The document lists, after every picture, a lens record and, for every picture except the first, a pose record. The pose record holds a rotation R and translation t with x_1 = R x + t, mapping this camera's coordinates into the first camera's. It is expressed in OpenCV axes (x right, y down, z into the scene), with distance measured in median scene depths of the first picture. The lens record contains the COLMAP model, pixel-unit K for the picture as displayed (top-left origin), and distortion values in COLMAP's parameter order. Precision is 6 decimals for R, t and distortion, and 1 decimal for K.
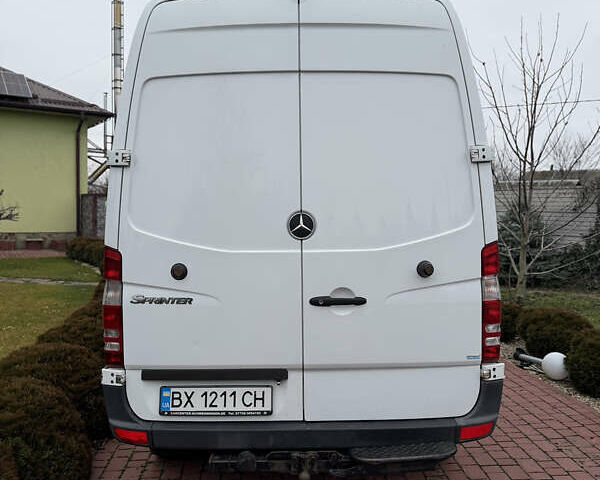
lens RADIAL K [[560.9, 0, 300.0], [0, 560.9, 240.0], [0, 0, 1]] dist [0.196404, -0.383861]
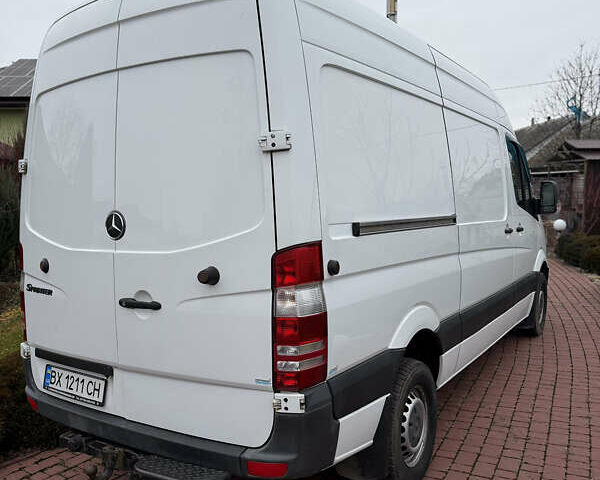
lens RADIAL K [[560.9, 0, 300.0], [0, 560.9, 240.0], [0, 0, 1]] dist [0.196404, -0.383861]
pose [[0.824115, 0.022954, -0.565958, 0.831693], [-0.001556, 0.999267, 0.038262, -0.038890], [0.566421, -0.030652, 0.823546, 0.344946]]
